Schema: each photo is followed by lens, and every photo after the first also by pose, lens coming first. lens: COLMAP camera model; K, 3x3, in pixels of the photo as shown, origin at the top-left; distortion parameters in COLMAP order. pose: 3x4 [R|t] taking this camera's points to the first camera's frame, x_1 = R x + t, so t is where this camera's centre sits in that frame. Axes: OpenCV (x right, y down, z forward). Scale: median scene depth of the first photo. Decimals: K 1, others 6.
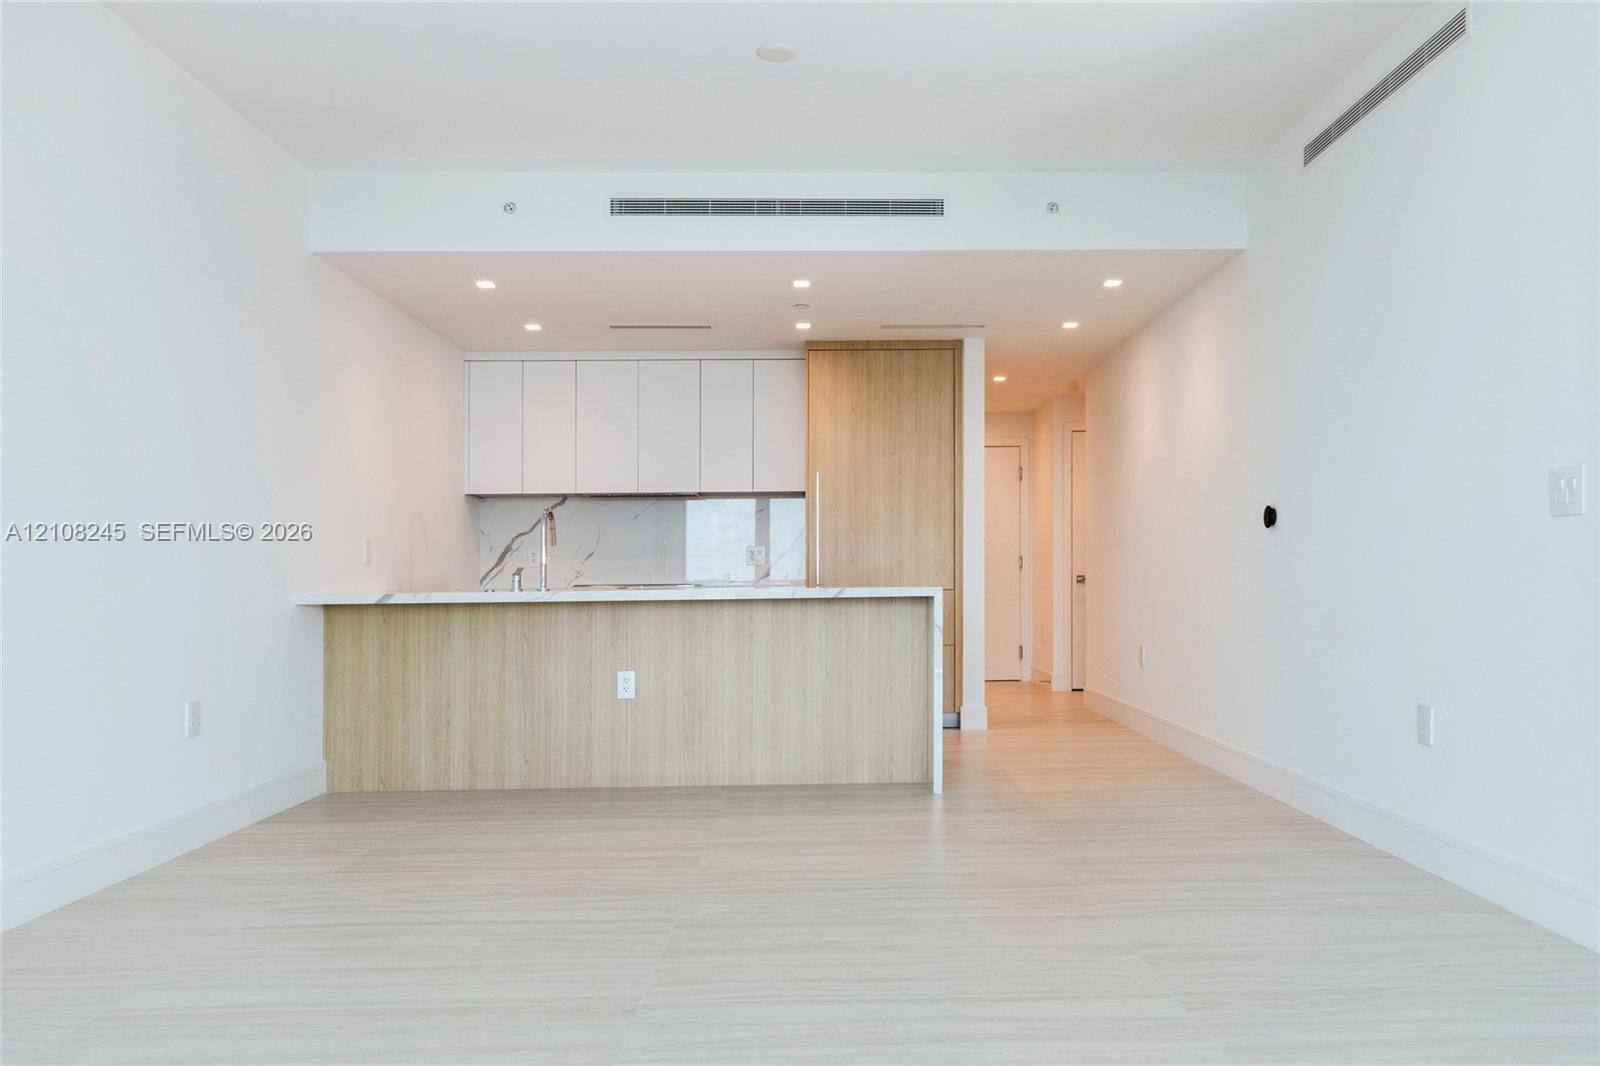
lens RADIAL K [[1066.7, 0, 759.9], [0, 1066.7, 571.1], [0, 0, 1]] dist [-0.094000, 0.080072]
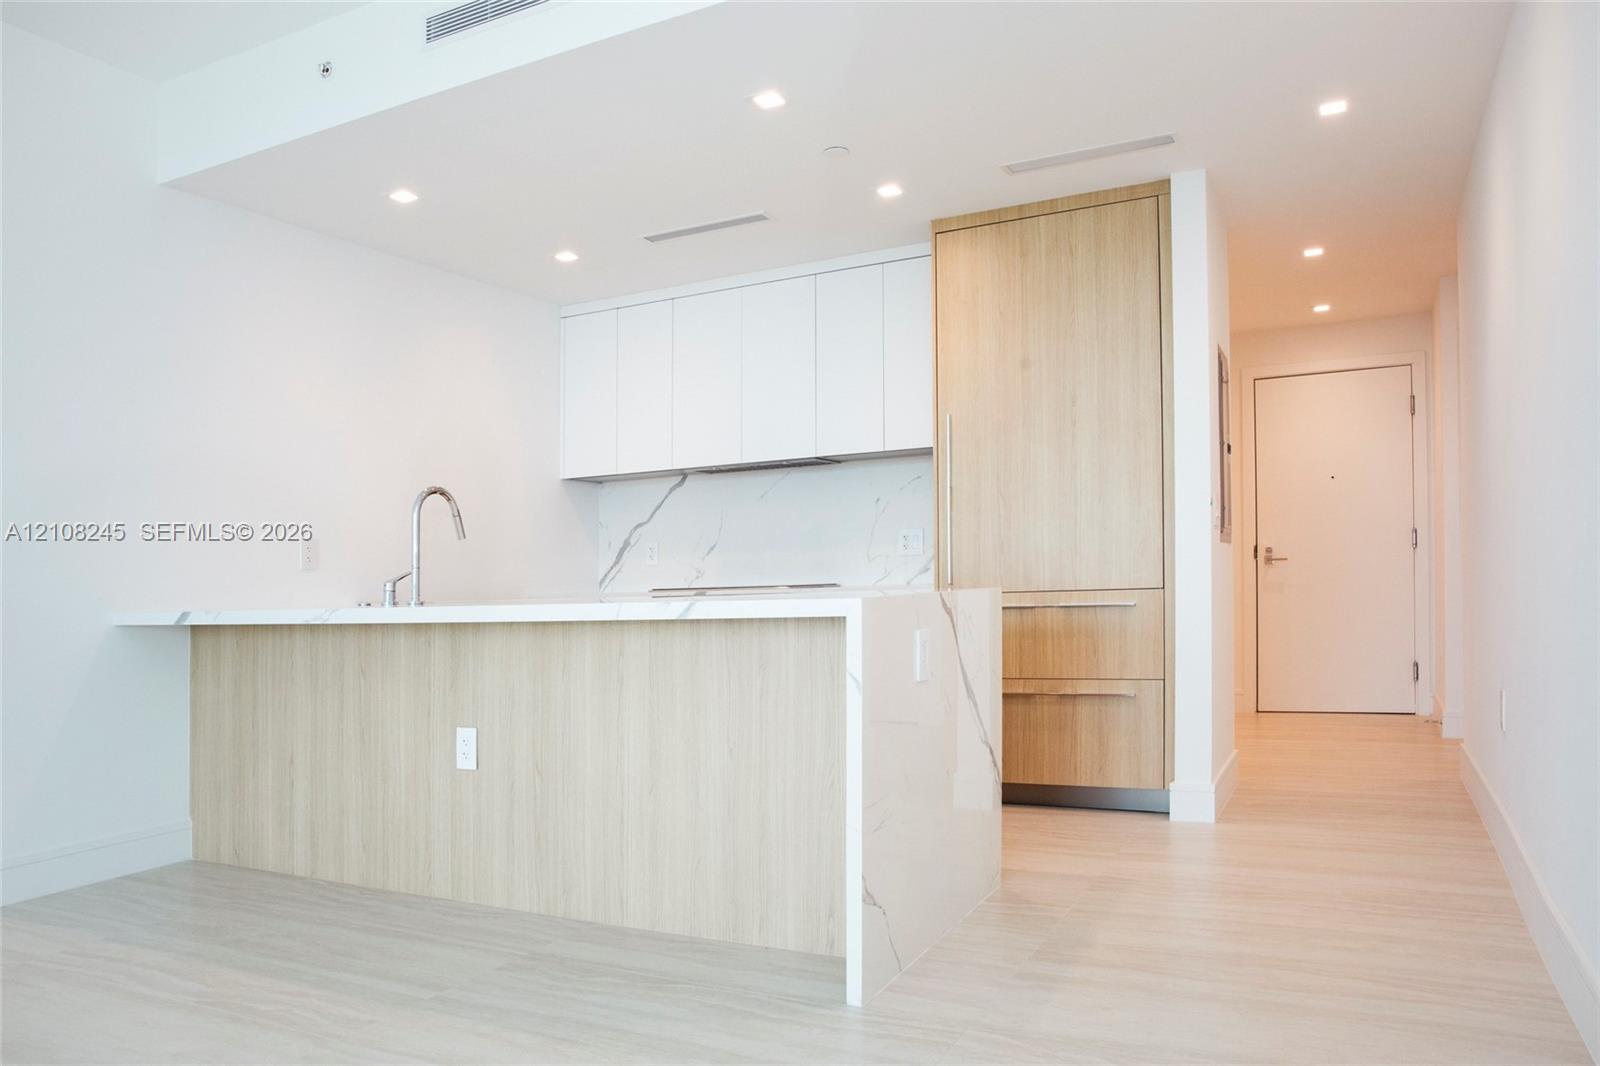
lens RADIAL K [[1066.7, 0, 759.9], [0, 1066.7, 571.1], [0, 0, 1]] dist [-0.094000, 0.080072]
pose [[0.897388, -0.016751, -0.440924, 0.295460], [0.020791, 0.999774, 0.004332, -0.002010], [0.440752, -0.013054, 0.897534, 0.442566]]
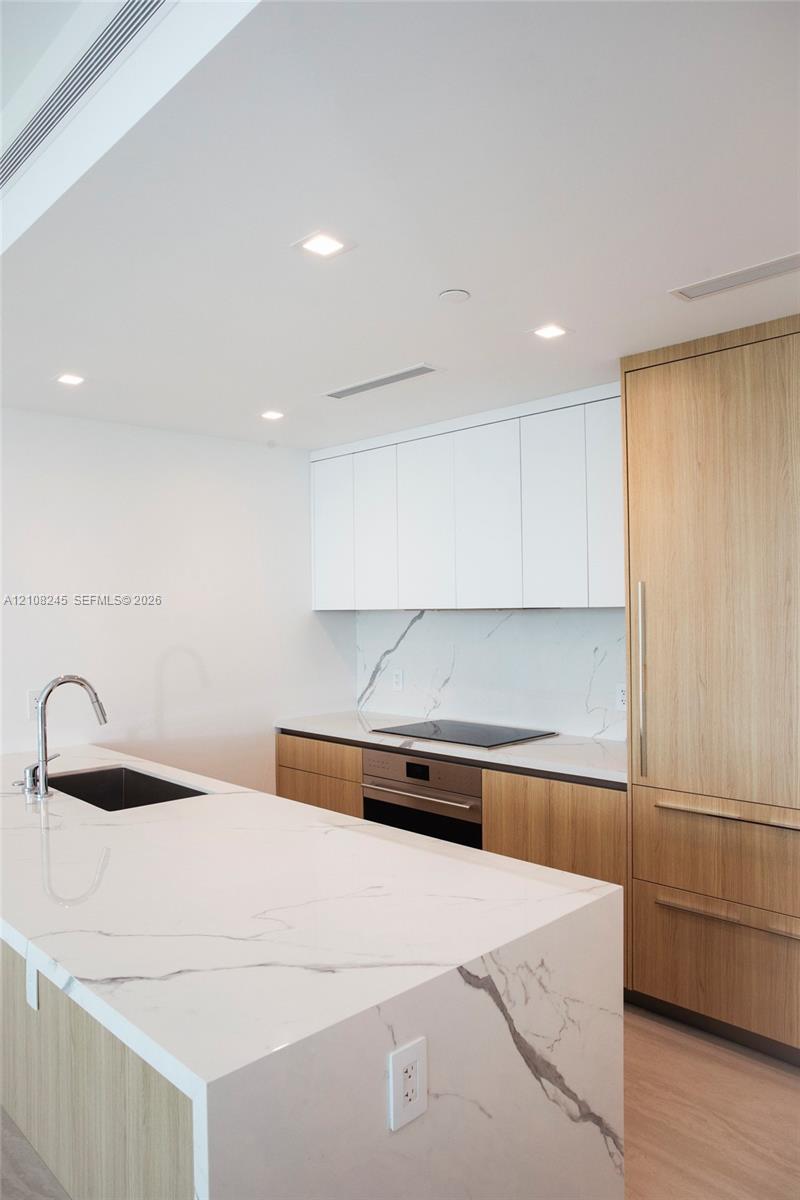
lens RADIAL K [[800.0, 0, 397.9], [0, 800.0, 592.5], [0, 0, 1]] dist [-0.094000, 0.080072]
pose [[0.736695, -0.019694, -0.675939, 0.304466], [0.014509, 0.999806, -0.013316, -0.102787], [0.676070, 0.000003, 0.736837, 0.740092]]
